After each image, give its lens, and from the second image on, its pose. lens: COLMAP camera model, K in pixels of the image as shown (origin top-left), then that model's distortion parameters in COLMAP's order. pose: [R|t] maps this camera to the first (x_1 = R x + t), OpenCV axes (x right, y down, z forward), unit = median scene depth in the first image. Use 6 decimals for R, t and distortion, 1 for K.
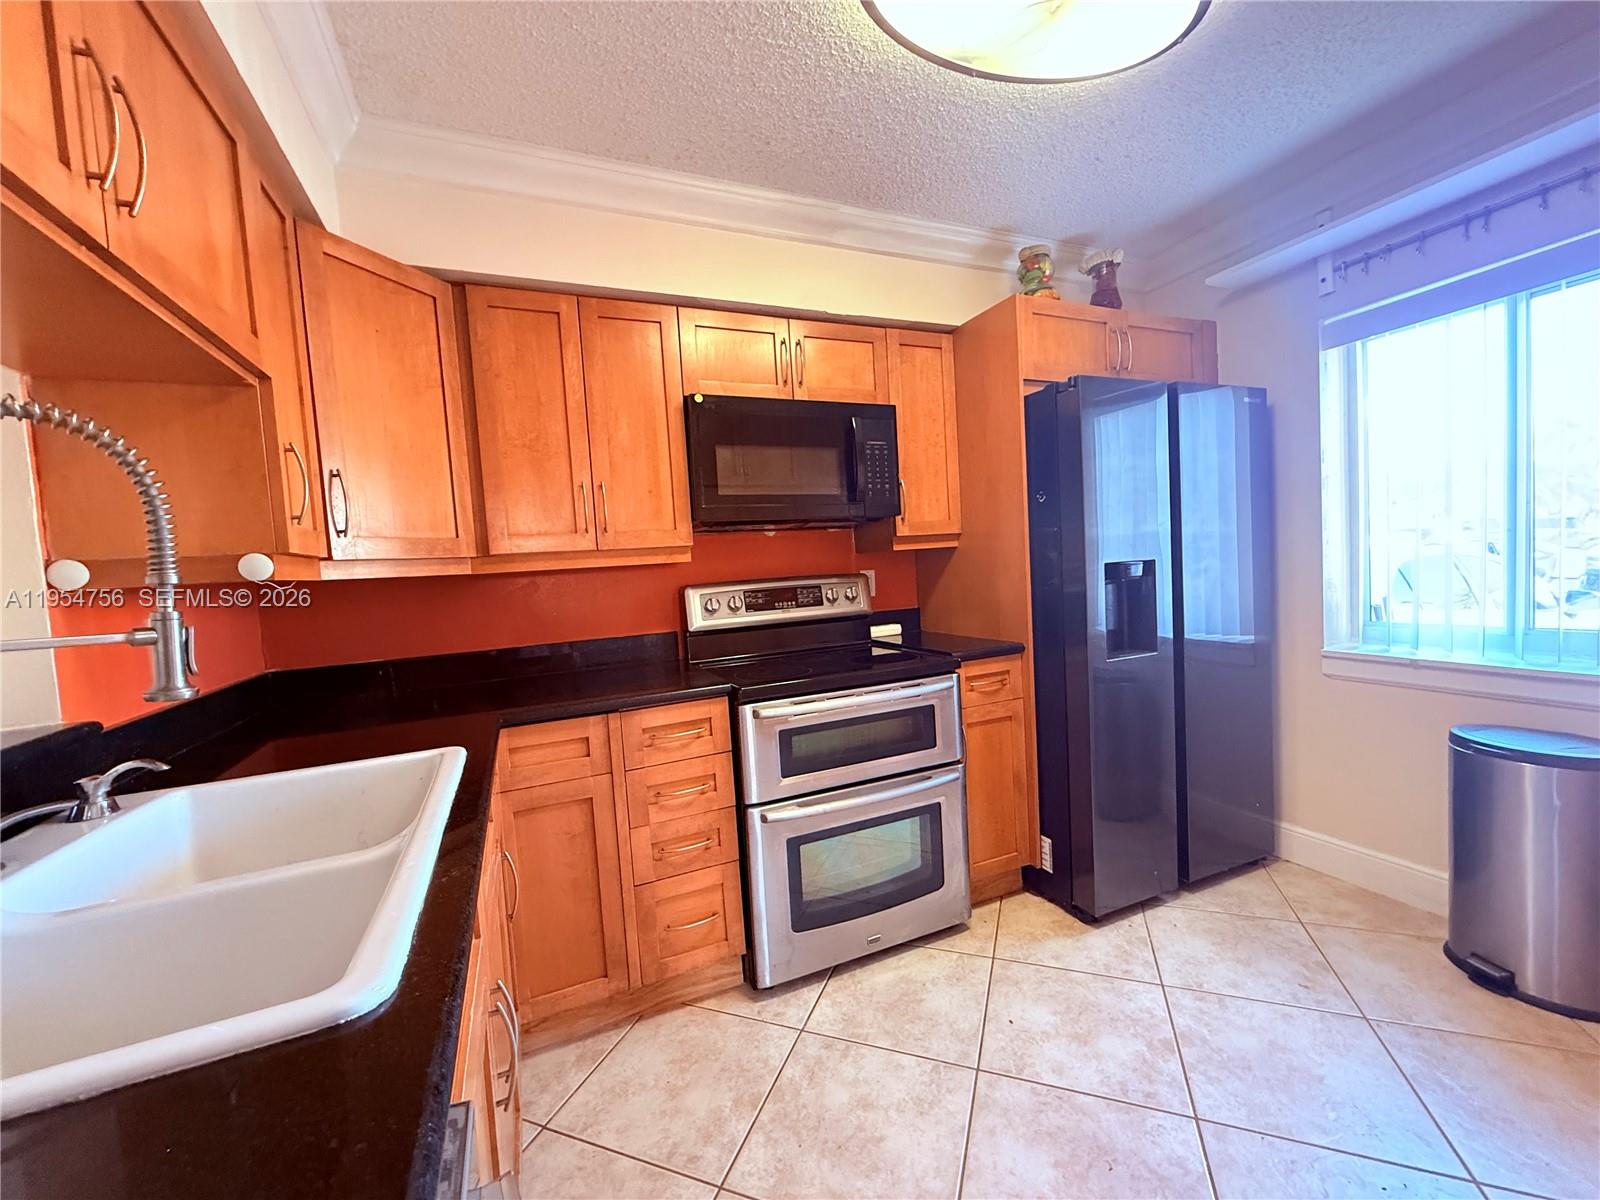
lens RADIAL K [[638.3, 0, 798.8], [0, 638.3, 601.3], [0, 0, 1]] dist [-0.000911, -0.000166]
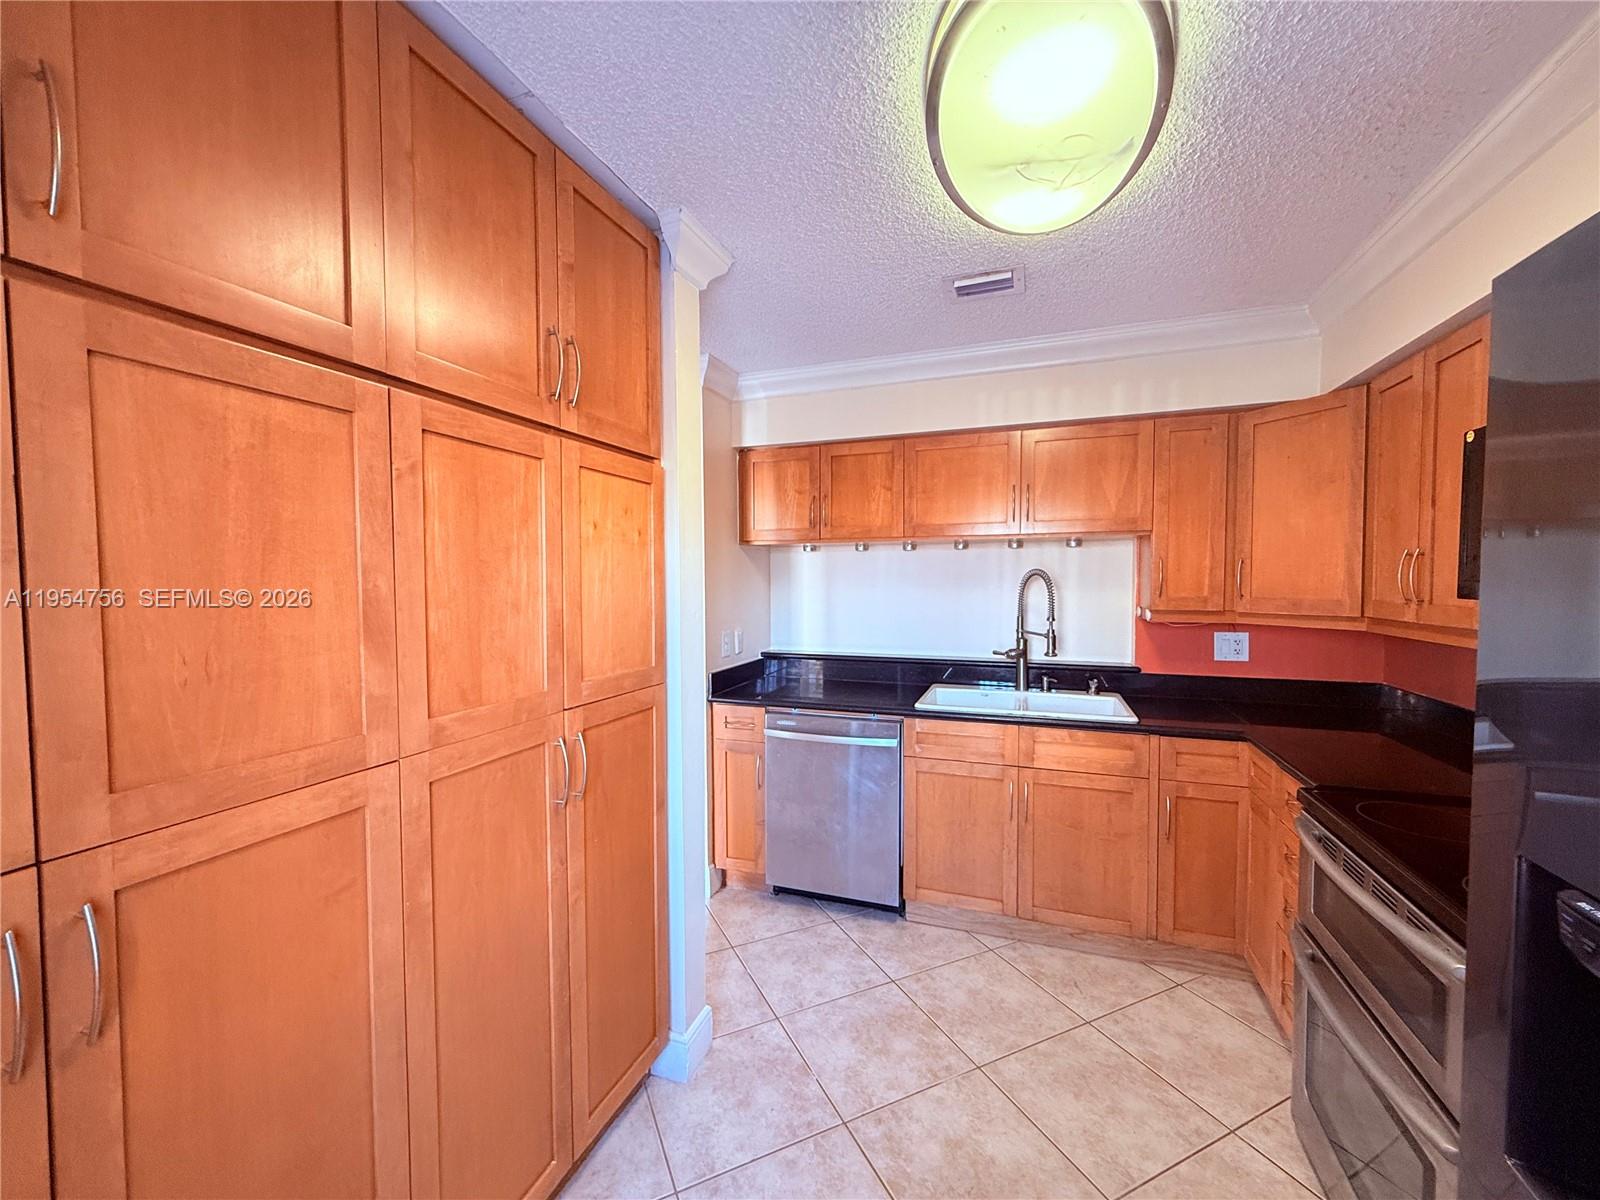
lens RADIAL K [[638.3, 0, 798.8], [0, 638.3, 601.3], [0, 0, 1]] dist [-0.000911, -0.000166]
pose [[-0.684536, 0.091304, -0.723239, 1.020395], [0.004296, 0.992613, 0.121244, -0.240813], [0.728967, 0.079889, -0.679871, 1.037839]]
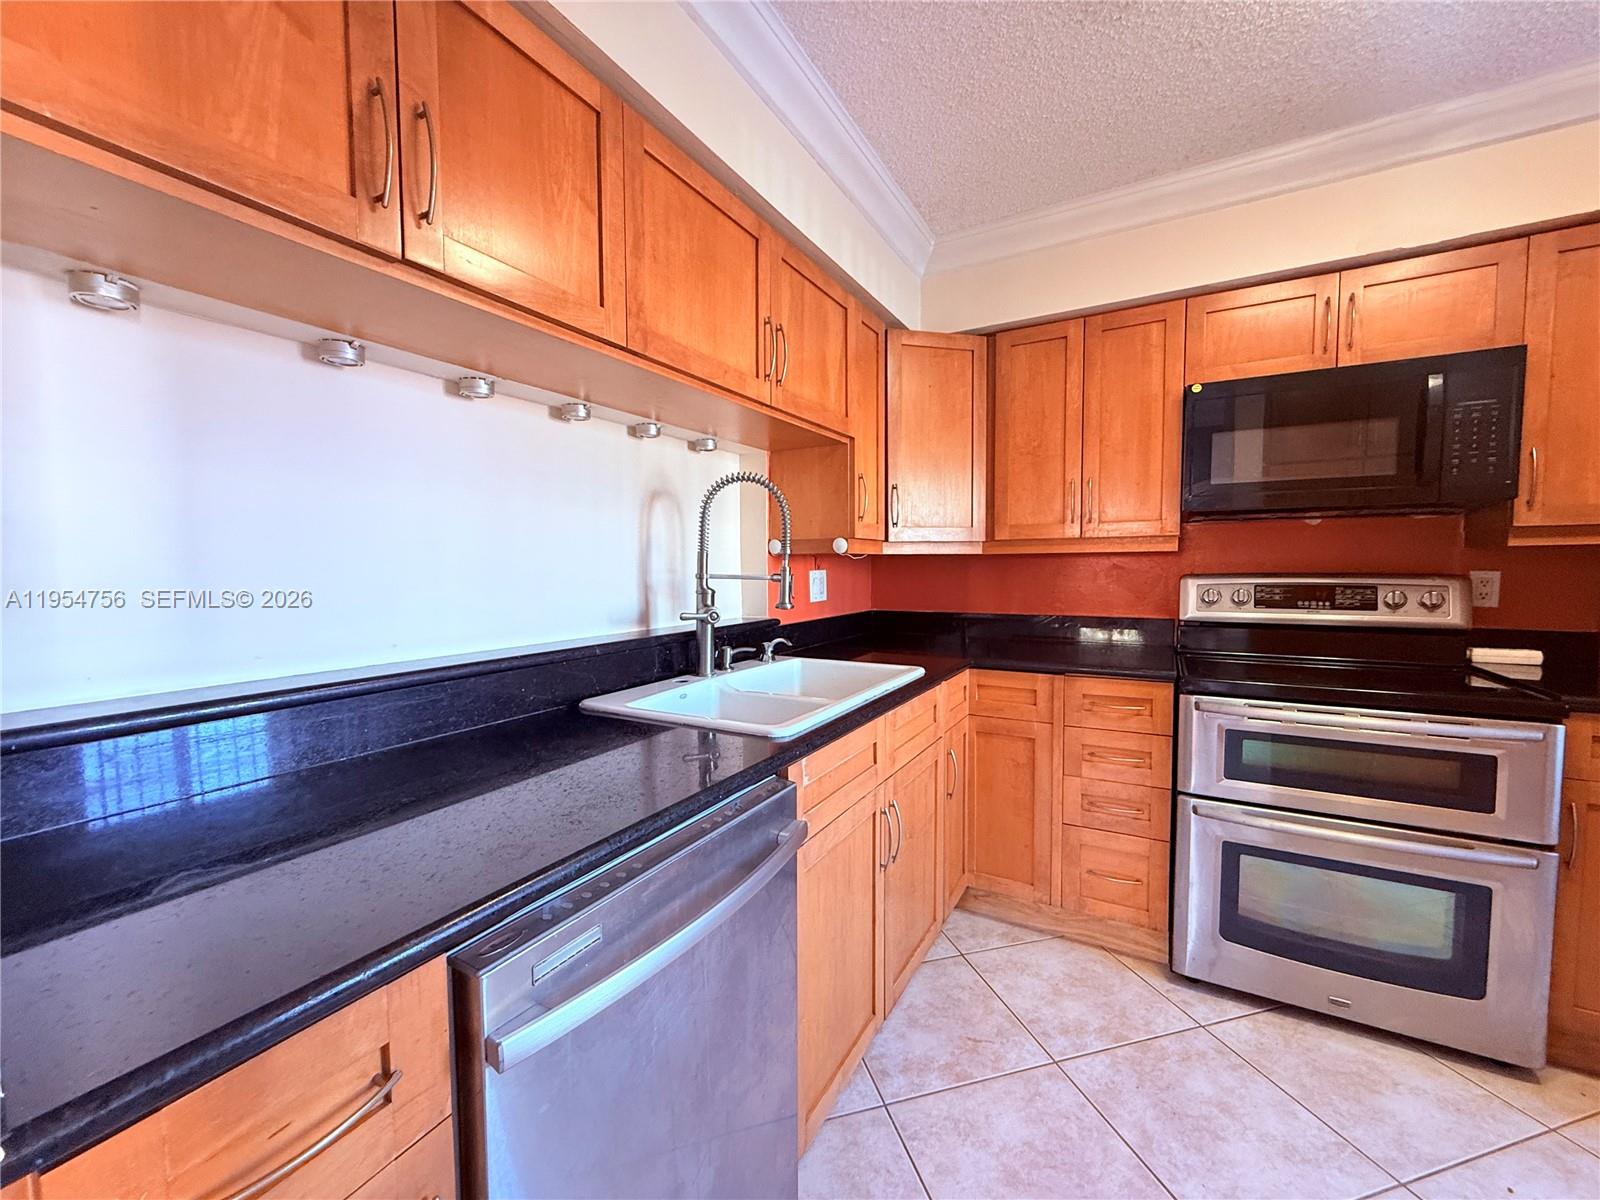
lens RADIAL K [[638.3, 0, 798.8], [0, 638.3, 601.3], [0, 0, 1]] dist [-0.000911, -0.000166]
pose [[0.598728, 0.101927, -0.794440, 0.327078], [-0.074869, 0.994649, 0.071189, -0.010760], [0.797445, 0.016856, 0.603156, -0.106440]]
